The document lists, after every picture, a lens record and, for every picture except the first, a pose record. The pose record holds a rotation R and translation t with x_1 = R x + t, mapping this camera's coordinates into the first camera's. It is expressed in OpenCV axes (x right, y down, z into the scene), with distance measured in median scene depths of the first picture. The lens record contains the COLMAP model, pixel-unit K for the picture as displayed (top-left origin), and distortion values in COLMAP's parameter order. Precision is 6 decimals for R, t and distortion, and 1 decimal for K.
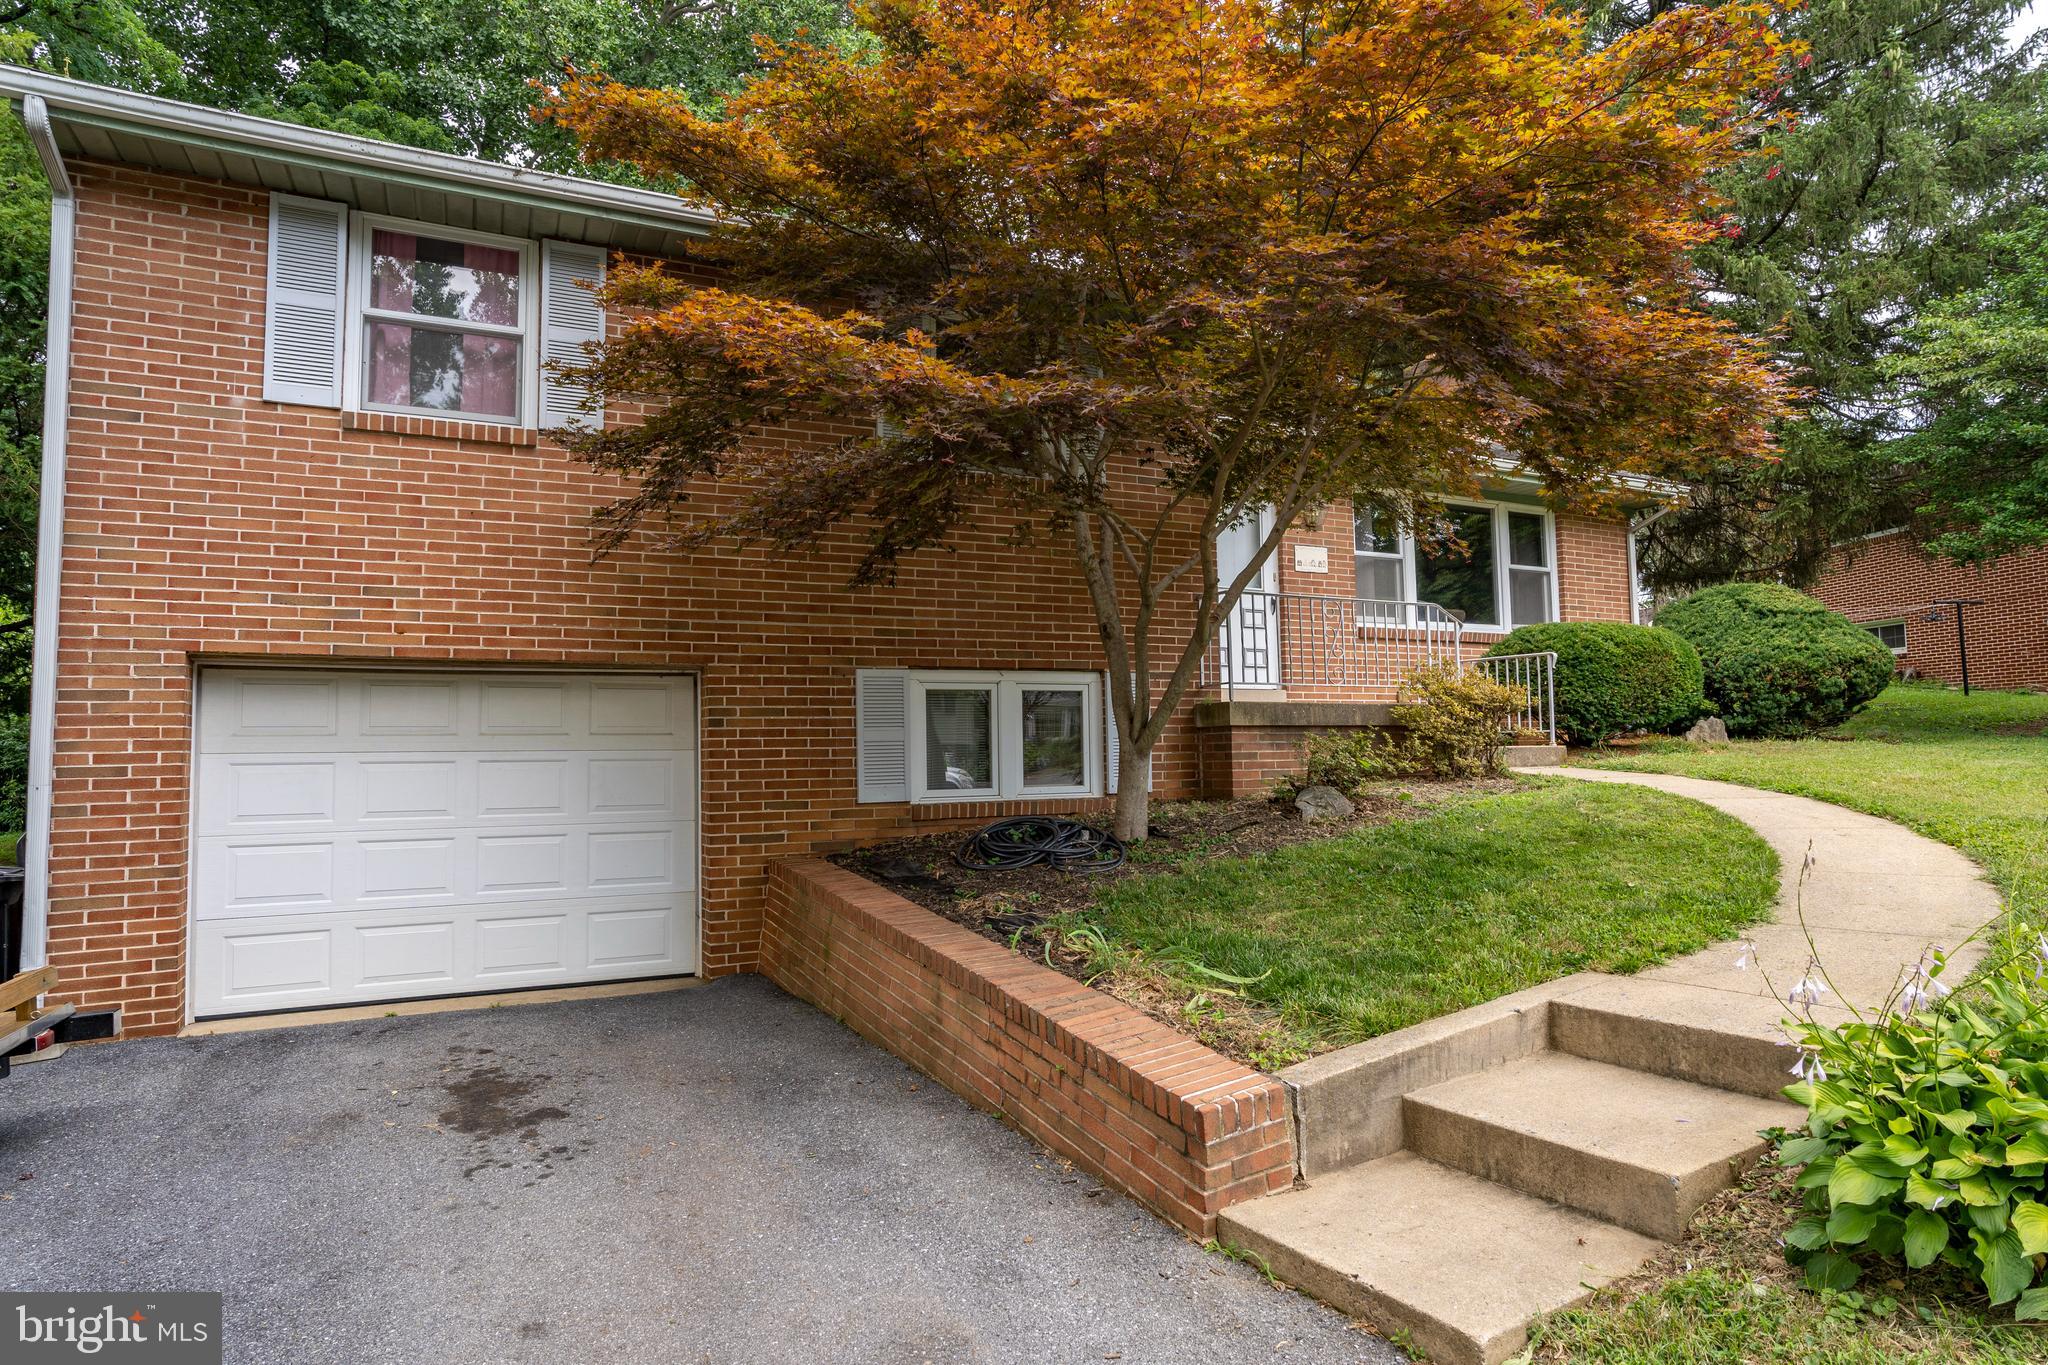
lens RADIAL K [[1179.9, 0, 1040.9], [0, 1179.9, 684.5], [0, 0, 1]] dist [-0.025728, 0.018748]
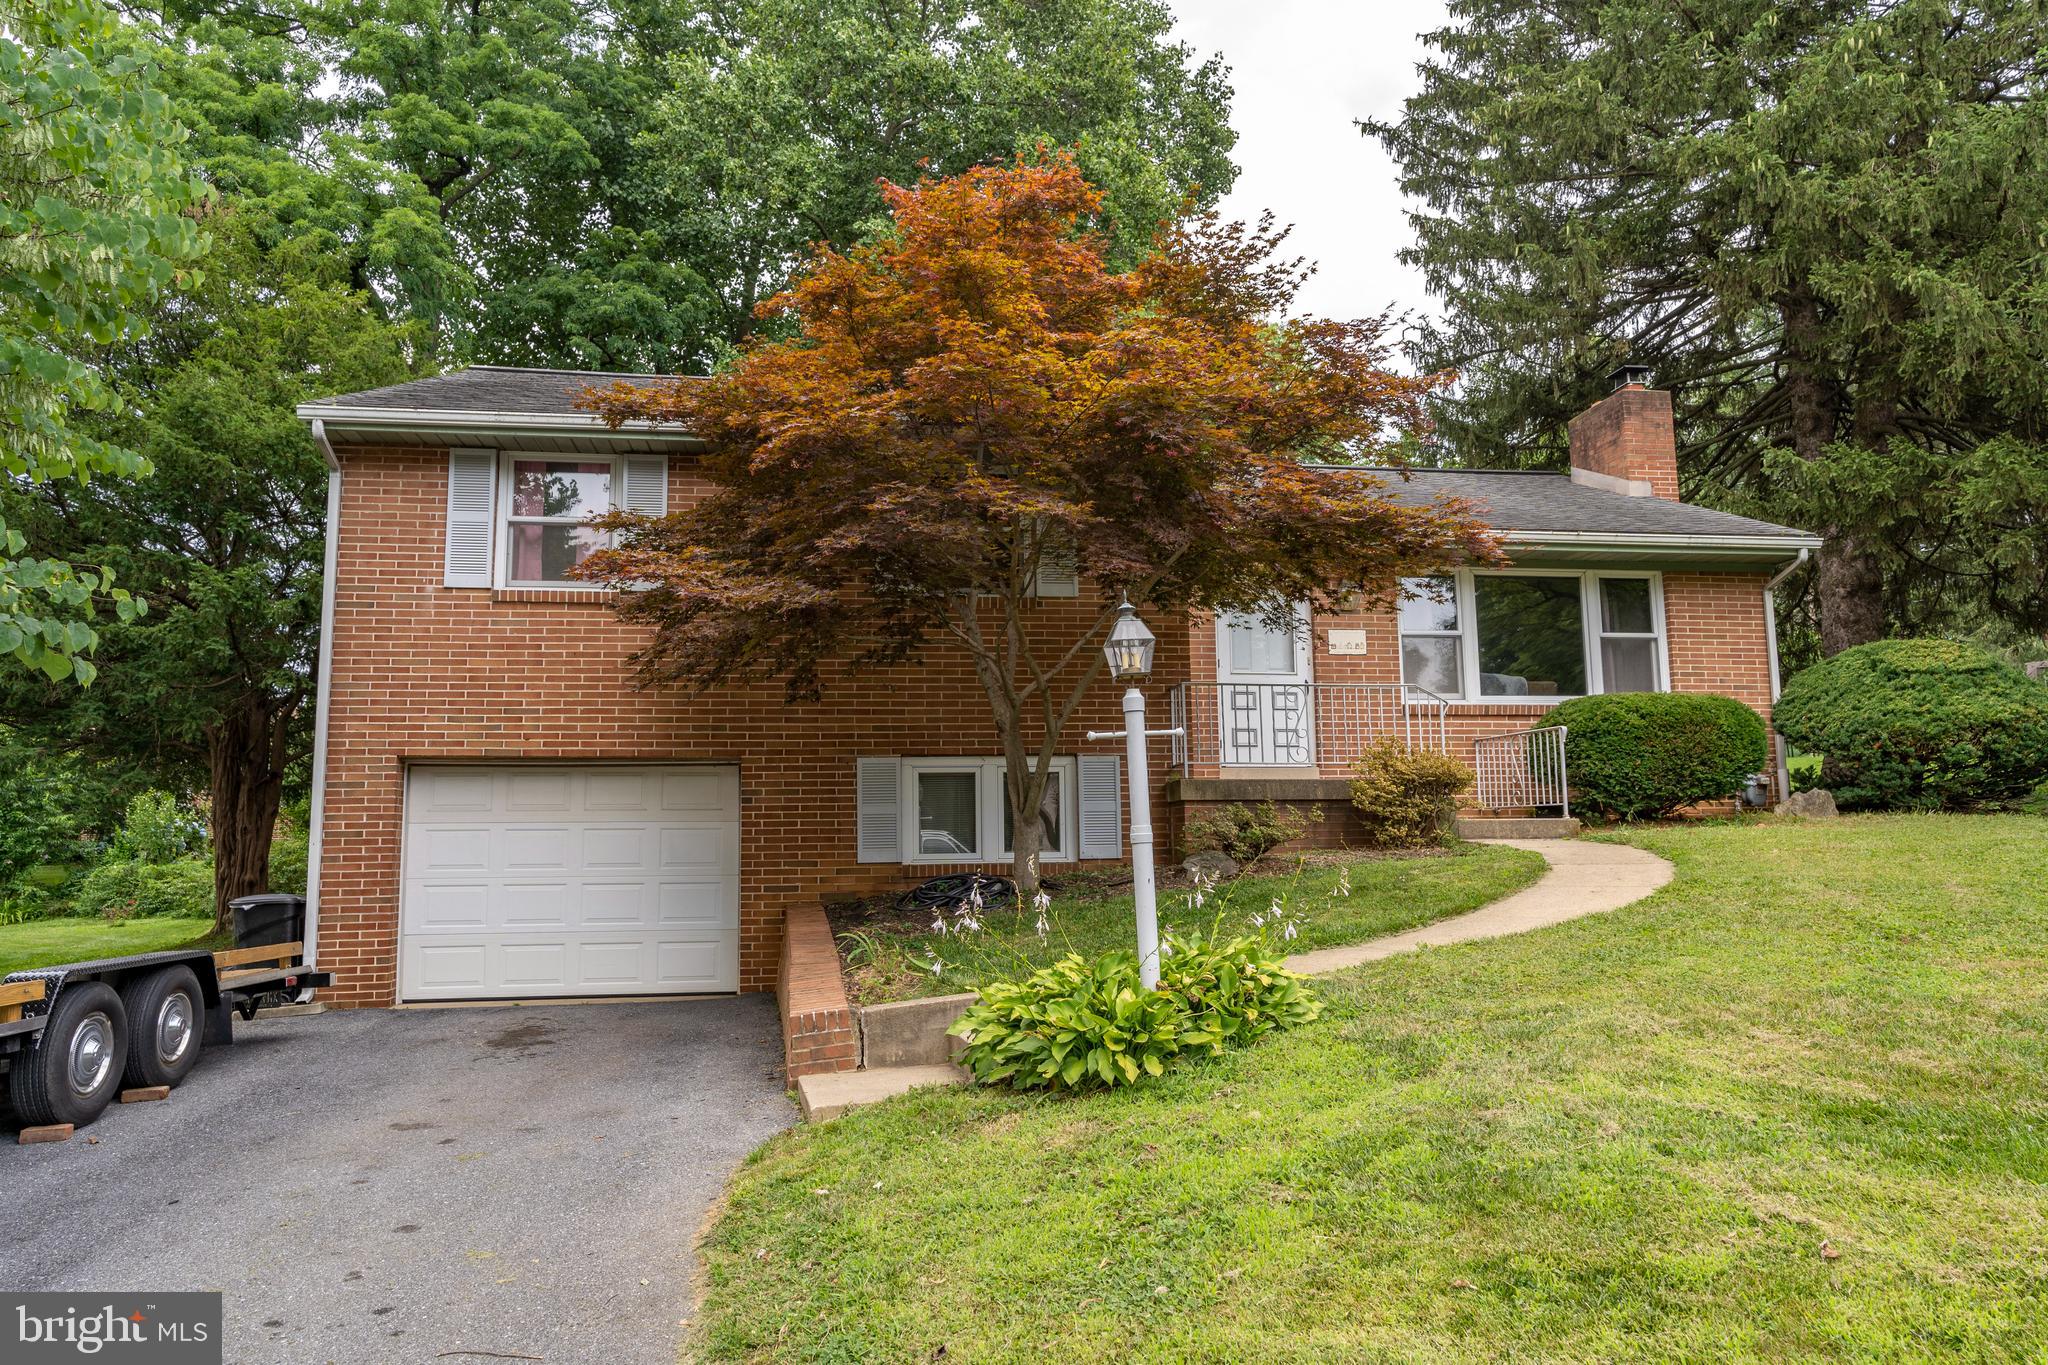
lens RADIAL K [[1379.7, 0, 1018.8], [0, 1379.7, 686.4], [0, 0, 1]] dist [-0.002562, -0.003537]
pose [[0.952190, -0.032371, -0.303788, 0.550721], [0.016140, 0.998312, -0.055791, -0.004548], [0.305081, 0.048220, 0.951105, -0.436849]]
